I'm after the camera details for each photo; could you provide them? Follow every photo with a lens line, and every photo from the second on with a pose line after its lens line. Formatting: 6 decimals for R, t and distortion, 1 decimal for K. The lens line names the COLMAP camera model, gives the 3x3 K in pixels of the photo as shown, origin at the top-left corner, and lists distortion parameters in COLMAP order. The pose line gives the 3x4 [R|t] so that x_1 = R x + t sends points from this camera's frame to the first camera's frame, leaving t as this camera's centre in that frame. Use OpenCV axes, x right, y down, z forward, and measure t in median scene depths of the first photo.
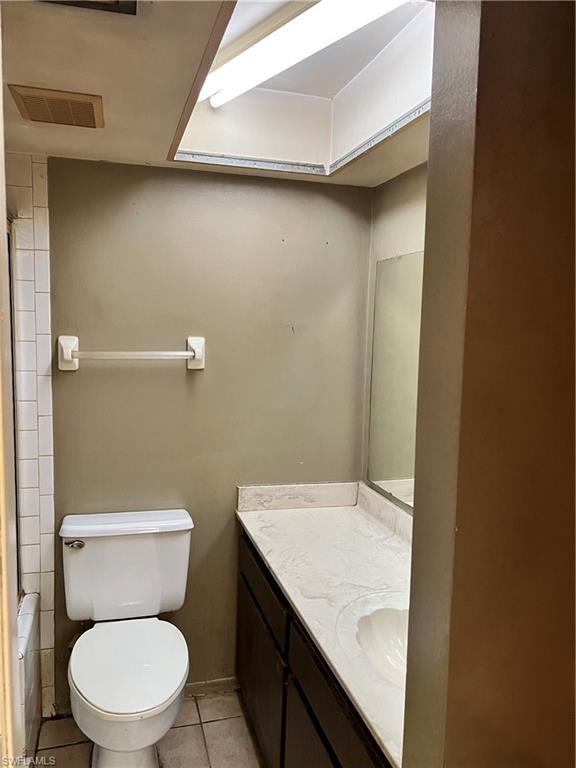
lens RADIAL K [[581.4, 0, 284.3], [0, 581.4, 389.3], [0, 0, 1]] dist [0.063681, -0.080124]
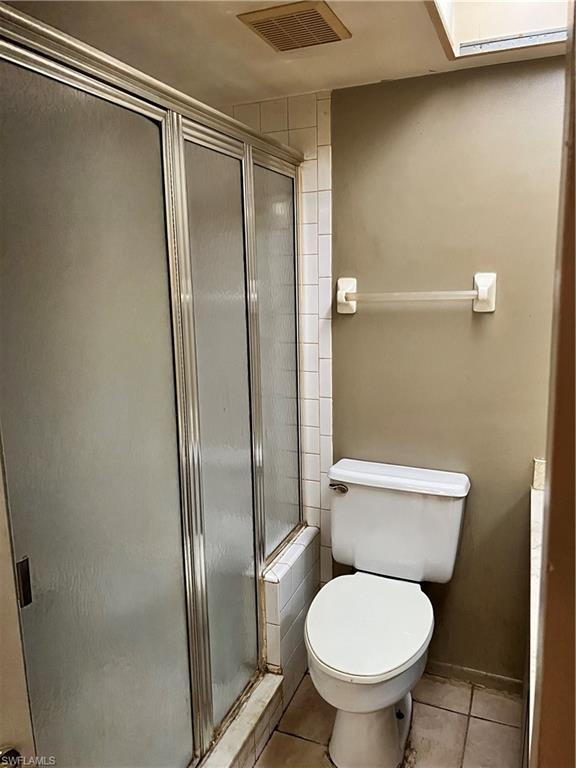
lens RADIAL K [[581.4, 0, 283.1], [0, 581.4, 384.5], [0, 0, 1]] dist [0.063681, -0.080124]
pose [[0.774998, 0.073817, -0.627638, 0.171072], [-0.032498, 0.996496, 0.077071, 0.014905], [0.631128, -0.039333, 0.774681, 0.170918]]
